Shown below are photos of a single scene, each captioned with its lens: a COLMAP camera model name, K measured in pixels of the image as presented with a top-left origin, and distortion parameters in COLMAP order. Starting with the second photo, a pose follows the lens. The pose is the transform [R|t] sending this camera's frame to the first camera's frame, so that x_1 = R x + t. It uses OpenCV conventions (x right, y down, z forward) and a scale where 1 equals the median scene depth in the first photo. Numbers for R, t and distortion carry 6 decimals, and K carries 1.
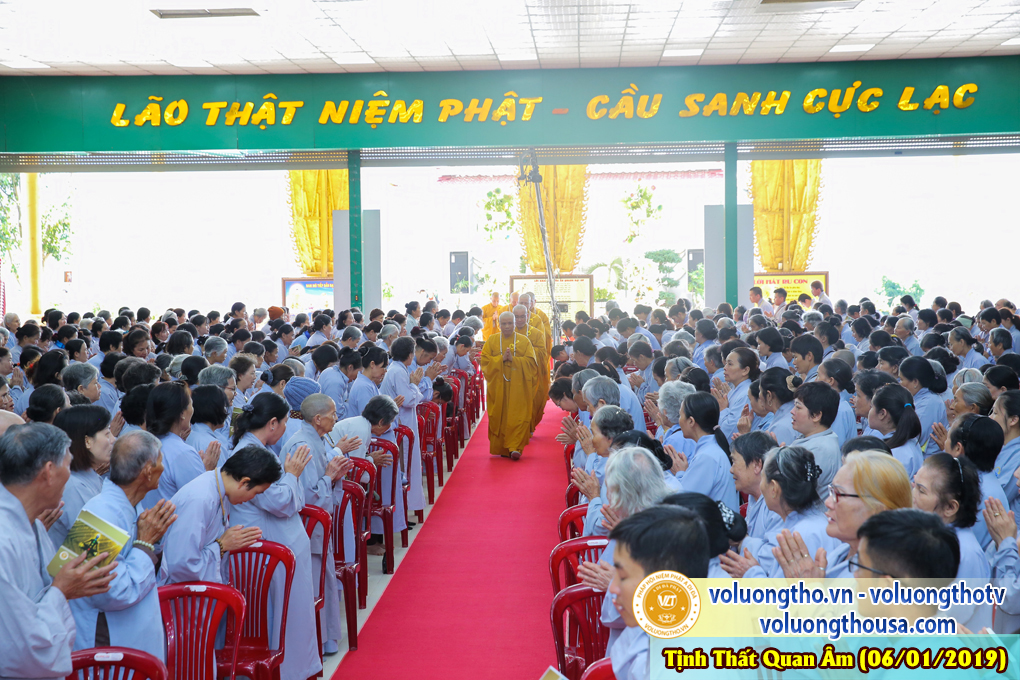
lens RADIAL K [[1561.2, 0, 504.2], [0, 1561.2, 310.4], [0, 0, 1]] dist [0.177920, 0.000000]
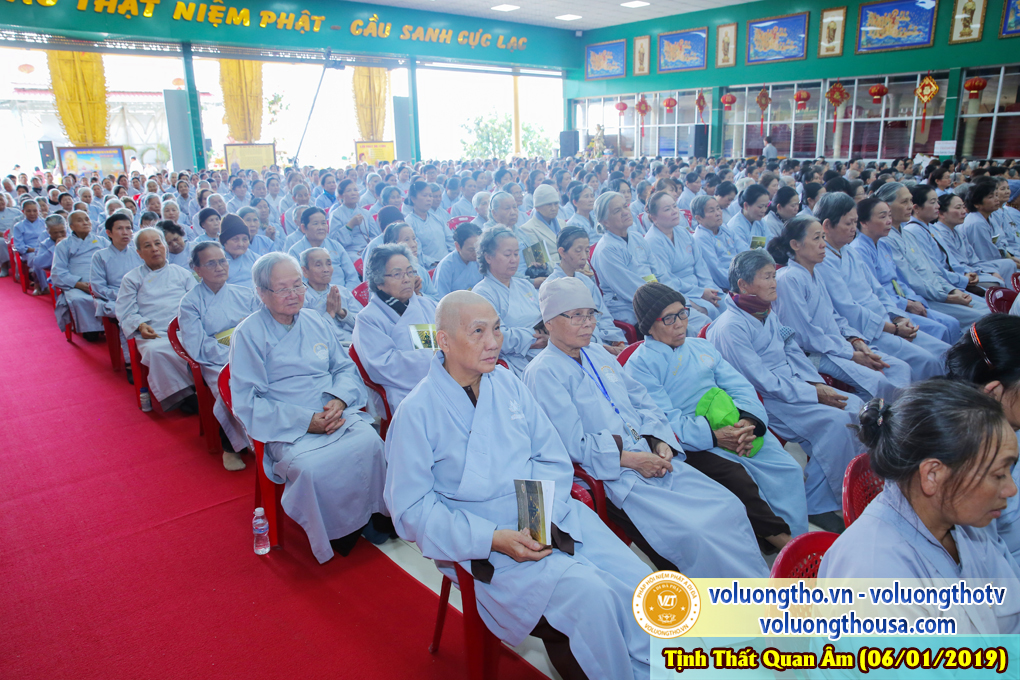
lens RADIAL K [[704.4, 0, 510.4], [0, 704.4, 341.8], [0, 0, 1]] dist [-0.099144, 0.065833]
pose [[0.715671, -0.185487, 0.673357, -0.353645], [0.027367, 0.970797, 0.238334, 0.015765], [-0.697901, -0.152141, 0.699848, 0.360180]]
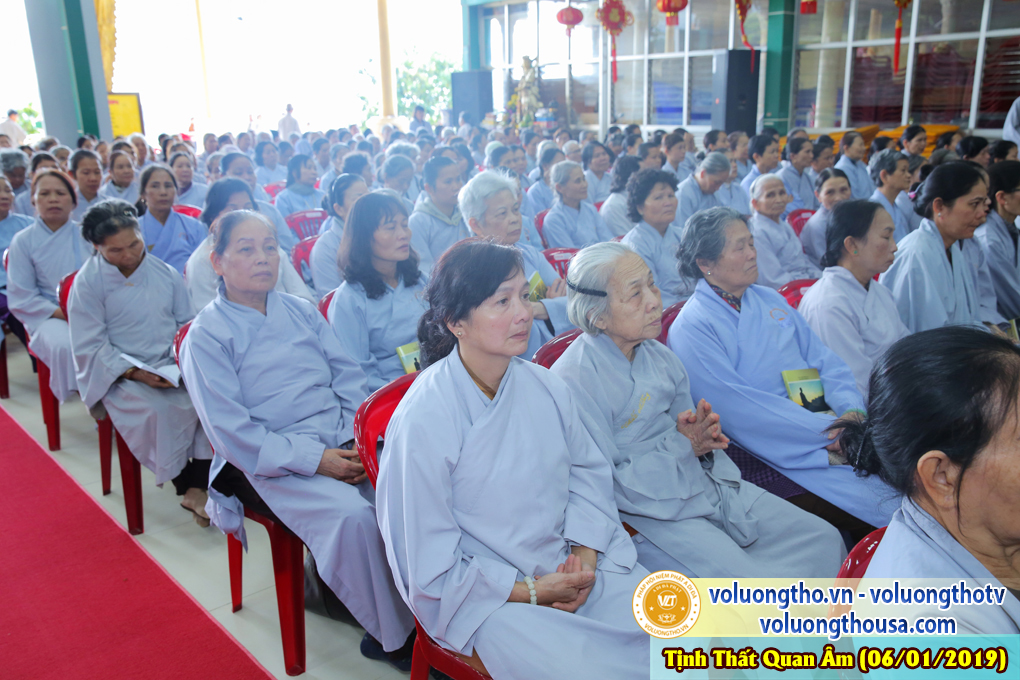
lens RADIAL K [[882.1, 0, 512.3], [0, 882.1, 341.8], [0, 0, 1]] dist [-0.036674, 0.037833]
pose [[0.709297, -0.178012, 0.682063, -0.018744], [0.023504, 0.973023, 0.229507, 0.007334], [-0.704518, -0.146758, 0.694346, 0.559204]]
